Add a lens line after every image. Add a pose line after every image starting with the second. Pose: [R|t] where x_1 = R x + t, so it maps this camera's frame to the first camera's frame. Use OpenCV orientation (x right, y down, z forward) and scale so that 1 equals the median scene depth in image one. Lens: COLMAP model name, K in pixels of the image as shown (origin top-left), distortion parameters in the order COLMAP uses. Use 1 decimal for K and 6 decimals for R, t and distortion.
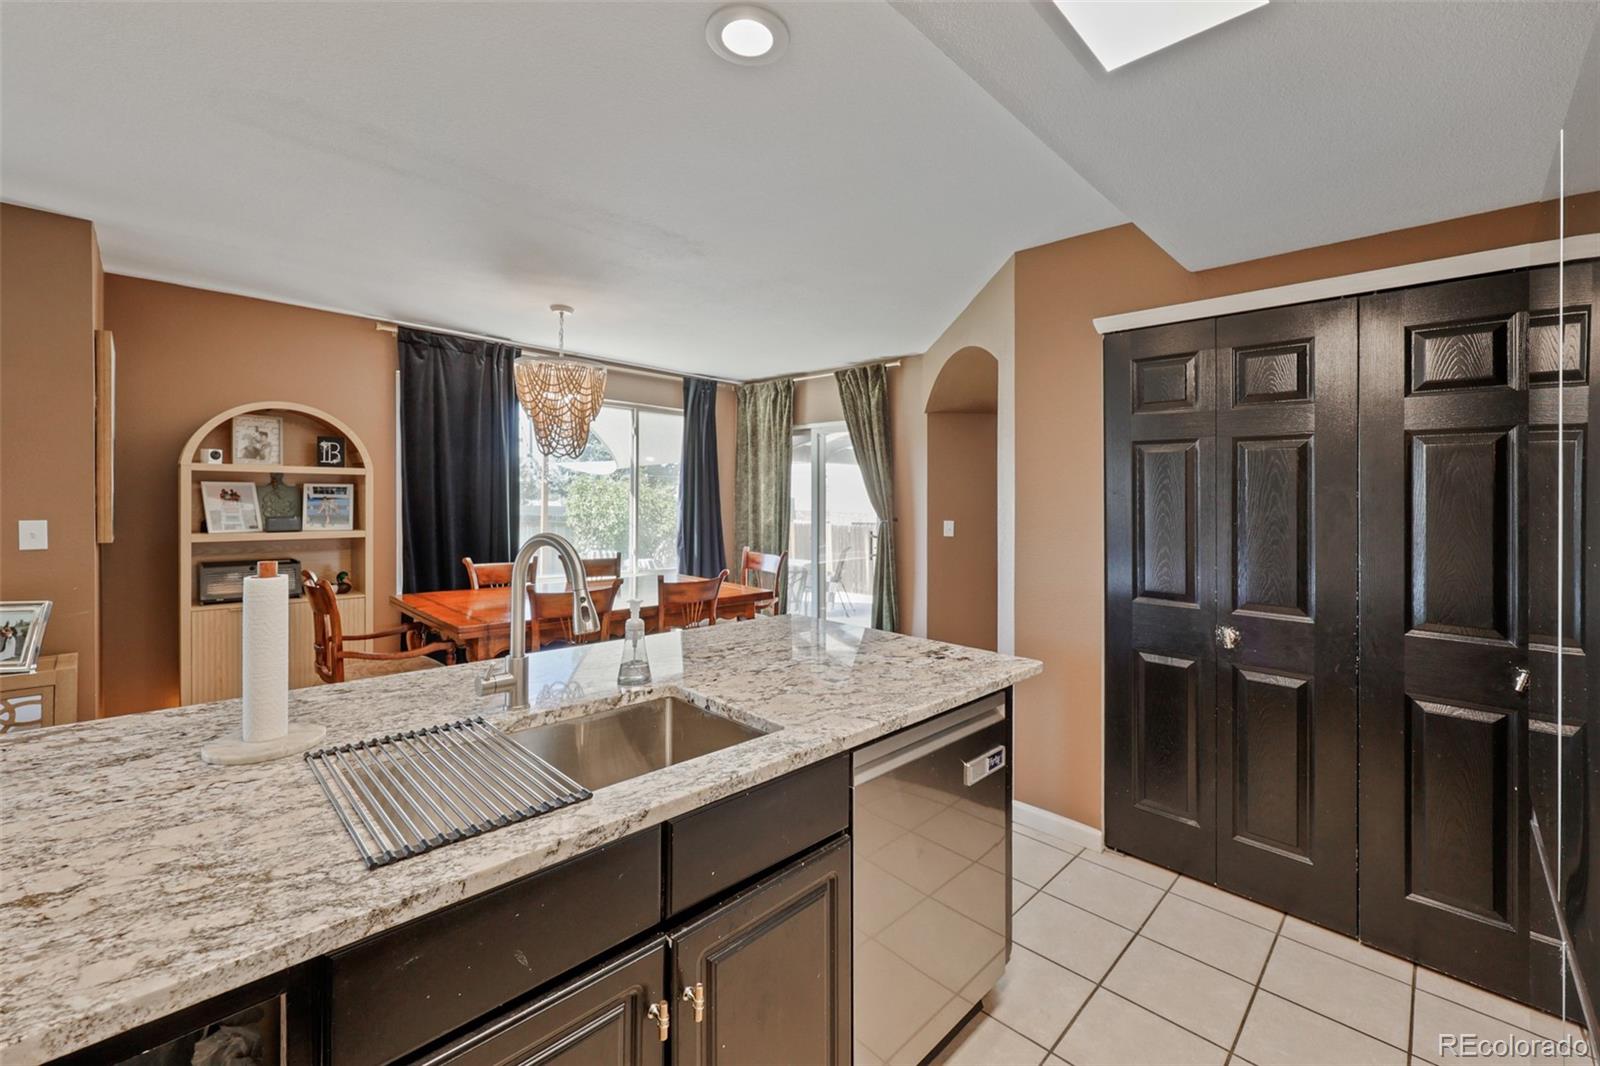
lens RADIAL K [[645.6, 0, 808.1], [0, 645.6, 502.5], [0, 0, 1]] dist [-0.009103, 0.000701]
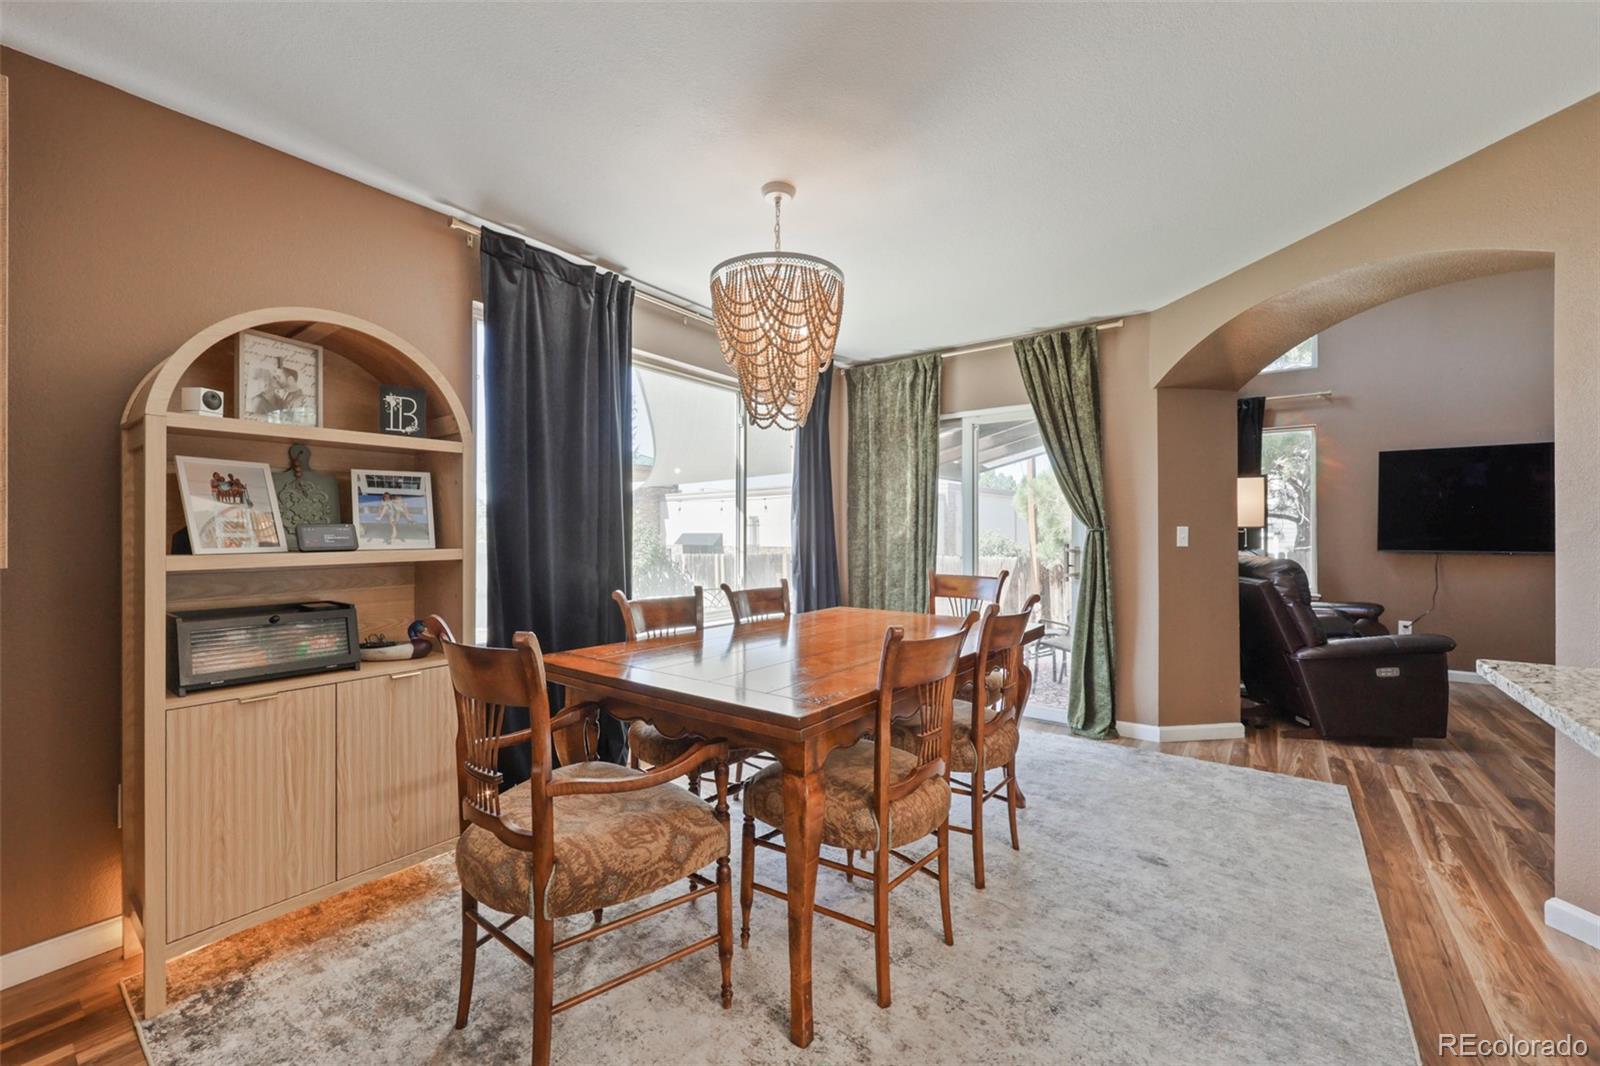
lens RADIAL K [[645.6, 0, 806.3], [0, 645.6, 527.9], [0, 0, 1]] dist [-0.009103, 0.000701]
pose [[0.993806, -0.019838, 0.109341, -0.441014], [0.020732, 0.999760, -0.007042, 0.035515], [-0.109175, 0.009266, 0.993979, 0.380941]]
